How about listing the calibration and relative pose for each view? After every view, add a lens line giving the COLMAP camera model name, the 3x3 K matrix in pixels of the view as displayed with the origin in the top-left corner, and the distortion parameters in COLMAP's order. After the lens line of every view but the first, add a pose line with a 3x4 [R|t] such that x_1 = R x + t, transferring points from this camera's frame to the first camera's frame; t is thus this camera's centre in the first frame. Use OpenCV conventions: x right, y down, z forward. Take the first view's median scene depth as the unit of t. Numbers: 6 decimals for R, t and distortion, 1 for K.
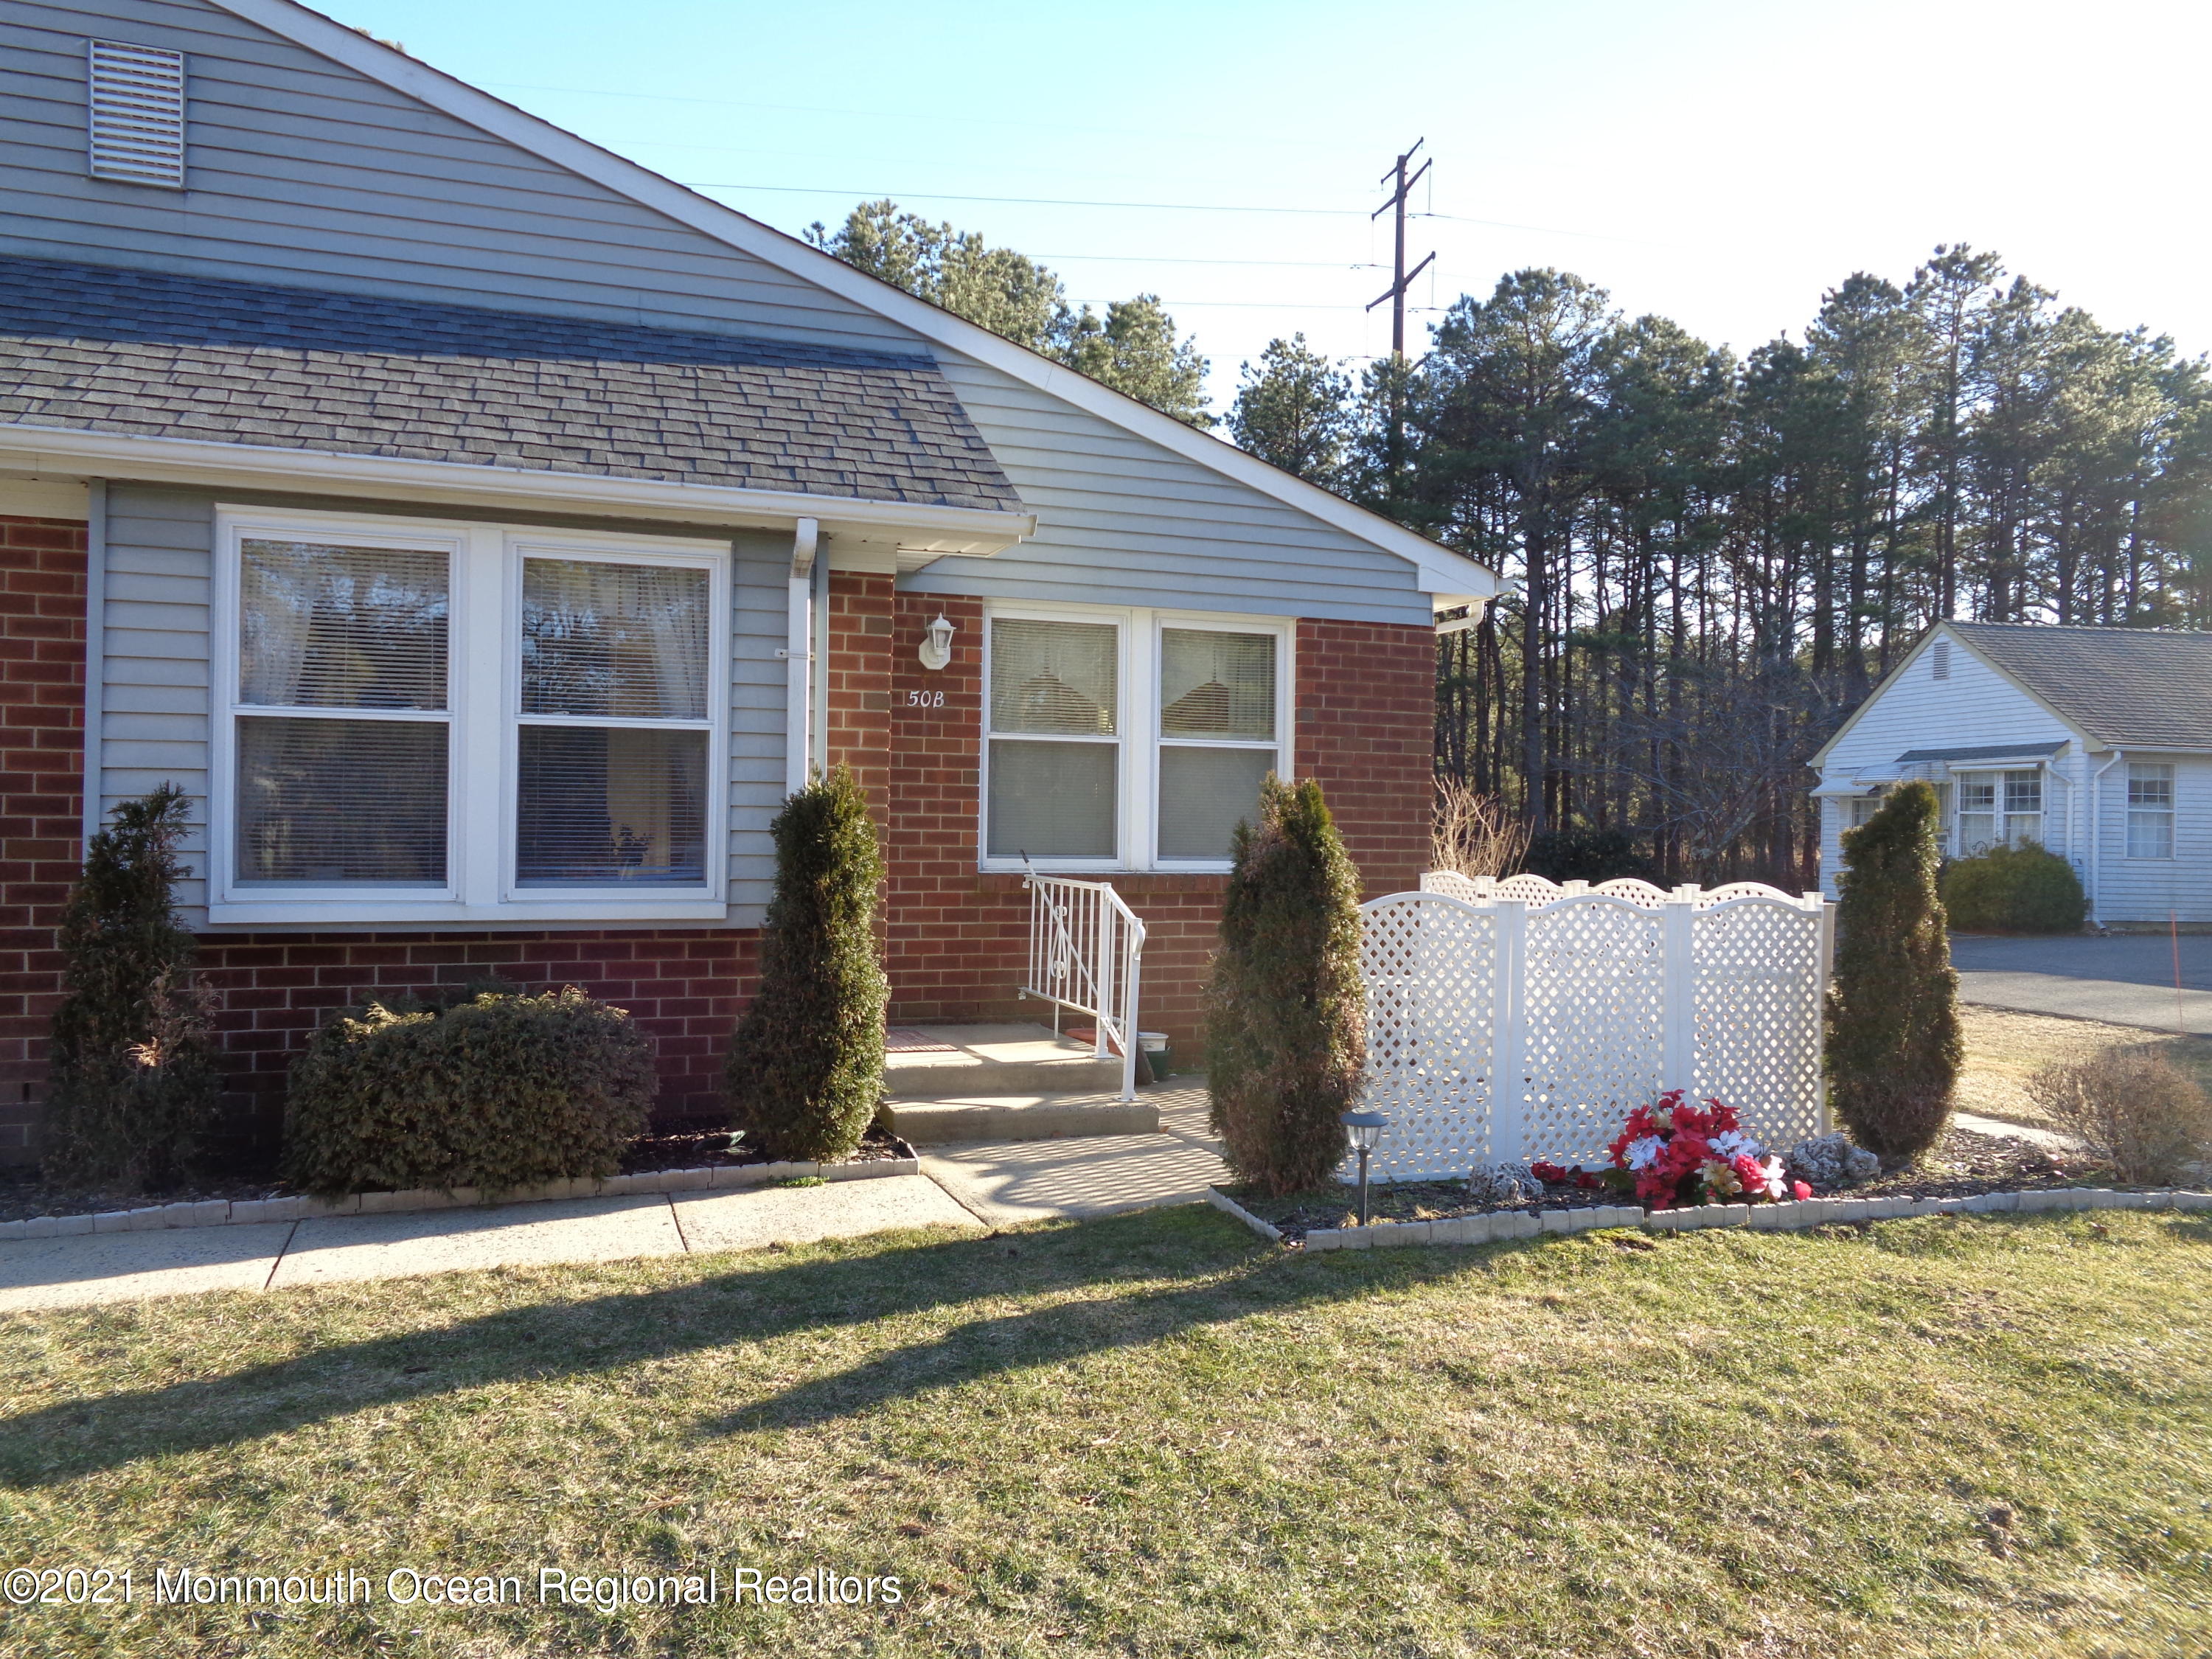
lens RADIAL K [[1648.9, 0, 1111.7], [0, 1648.9, 842.0], [0, 0, 1]] dist [-0.005647, 0.000804]
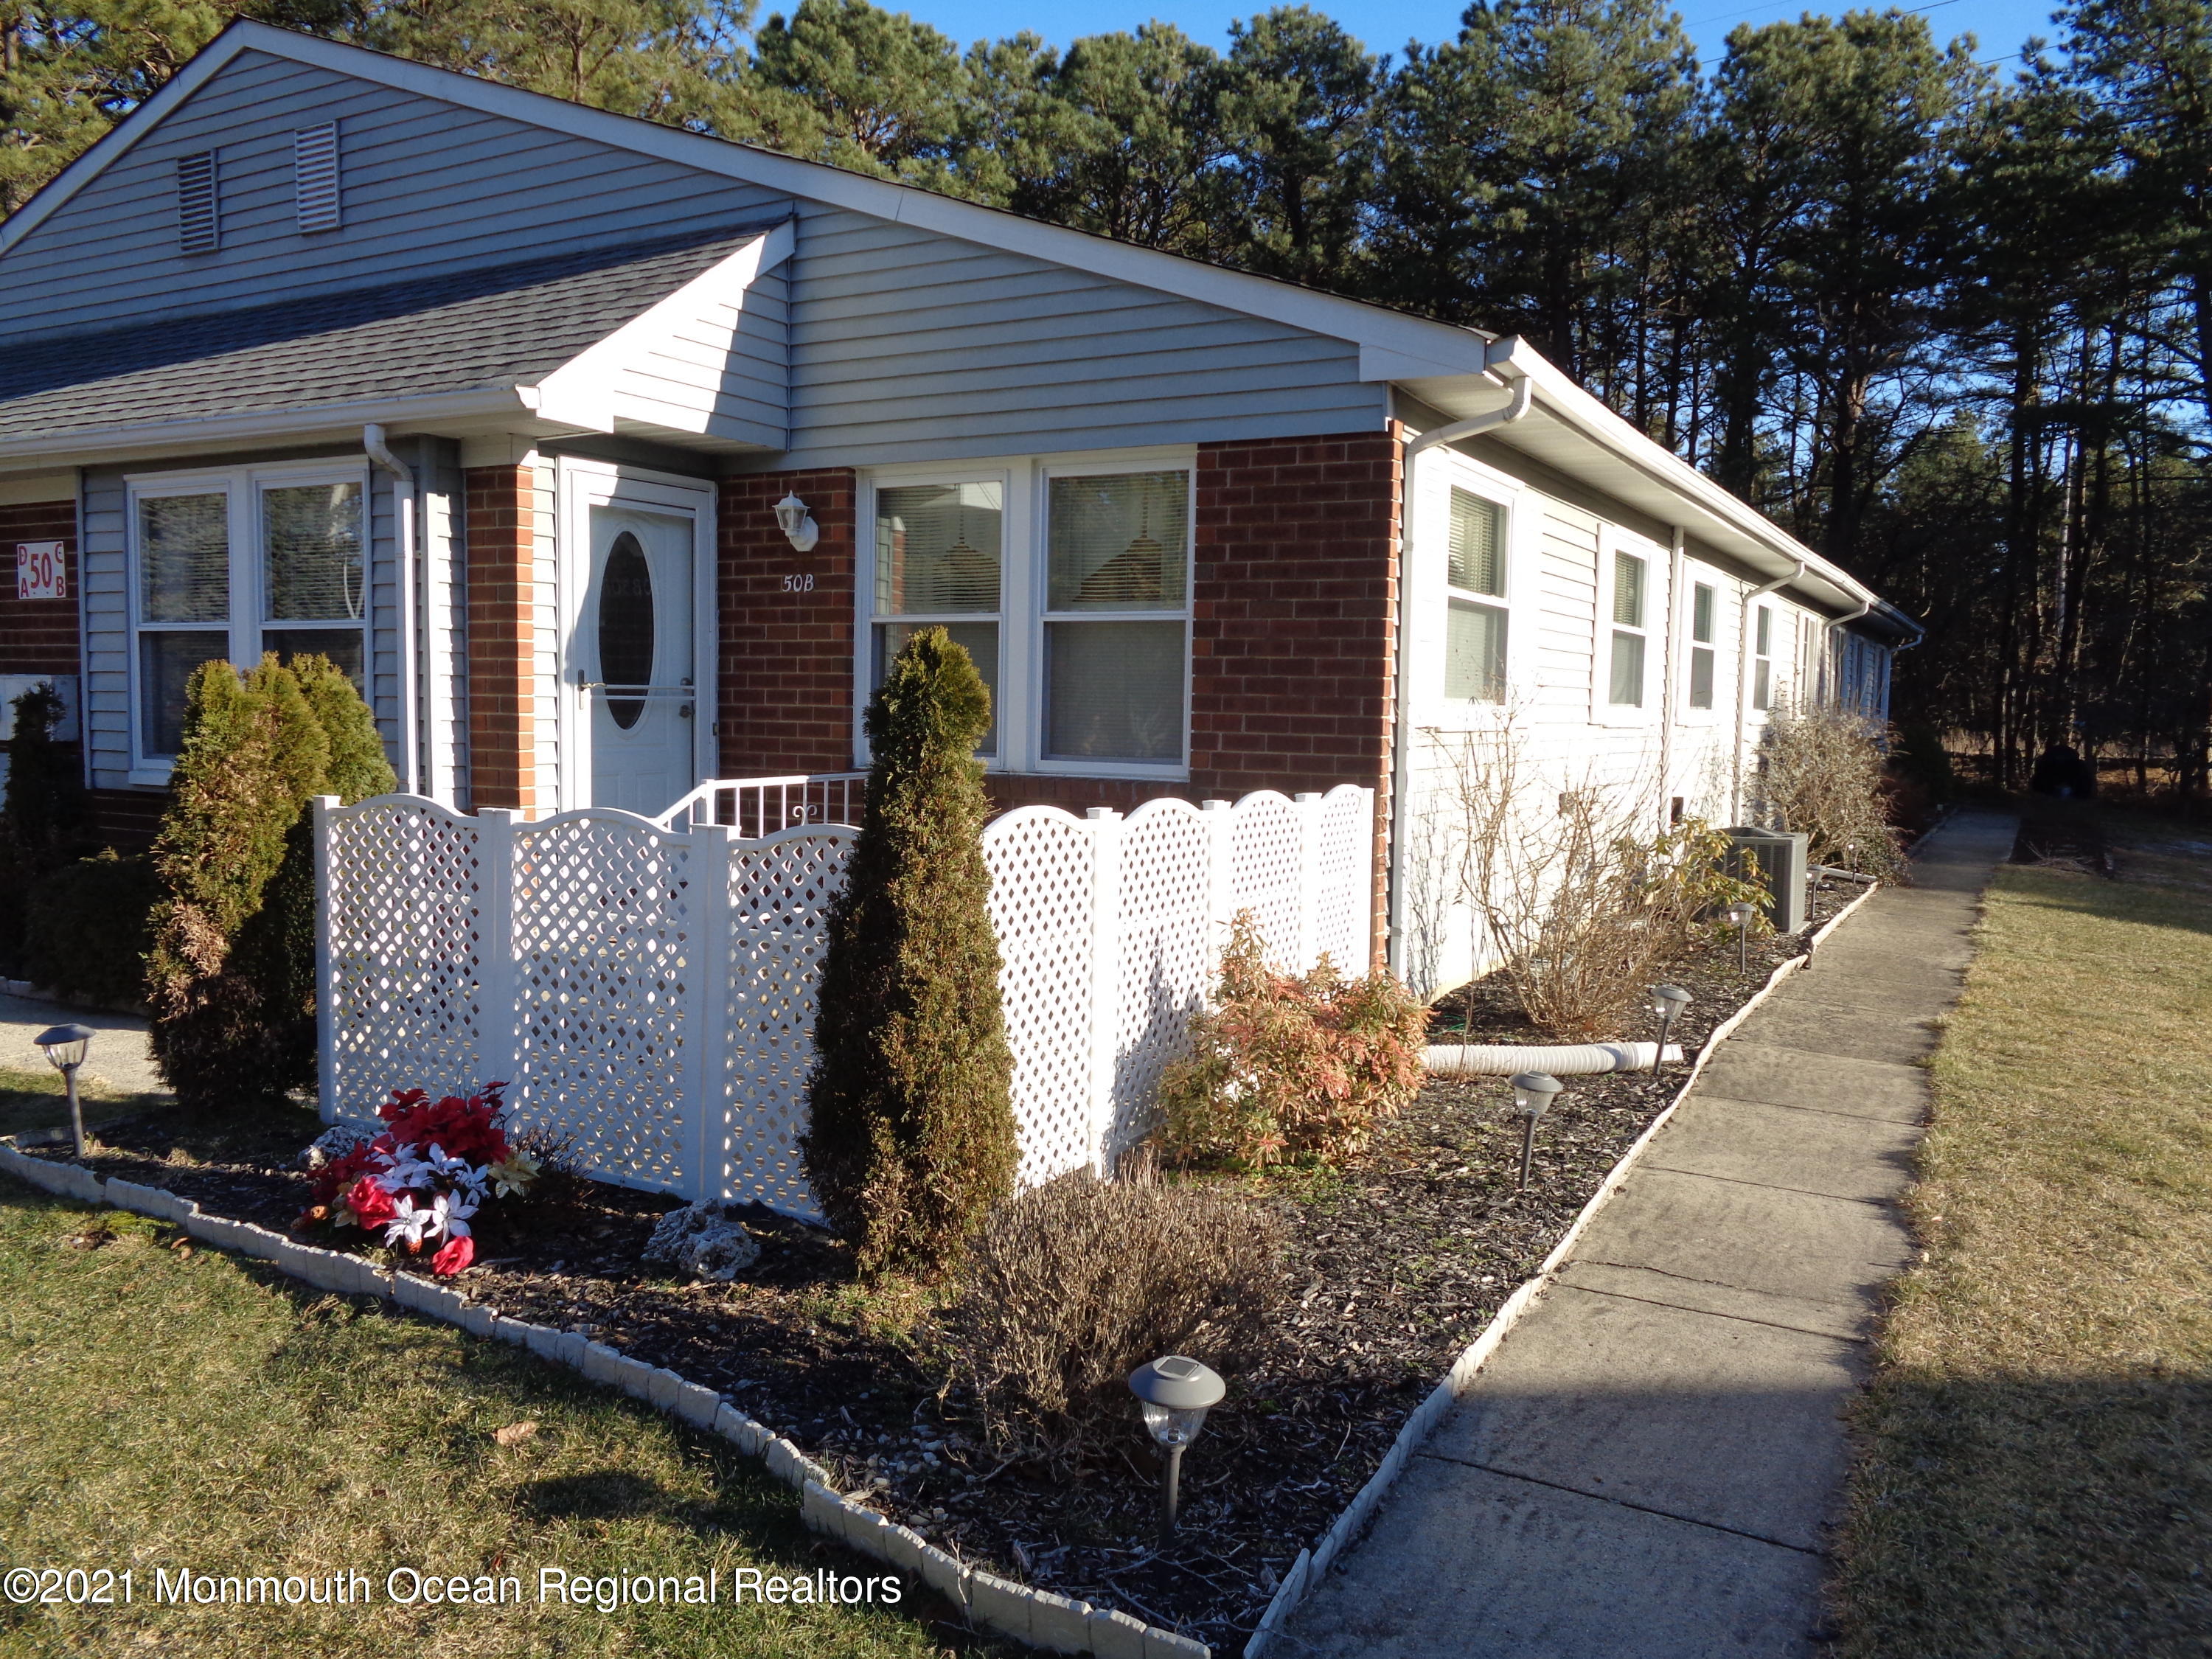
lens RADIAL K [[1648.9, 0, 1109.6], [0, 1648.9, 815.8], [0, 0, 1]] dist [-0.005647, 0.000804]
pose [[0.637175, 0.052957, -0.768898, 0.734125], [-0.015854, 0.998326, 0.055621, -0.009160], [0.770556, -0.023250, 0.636948, 0.531871]]
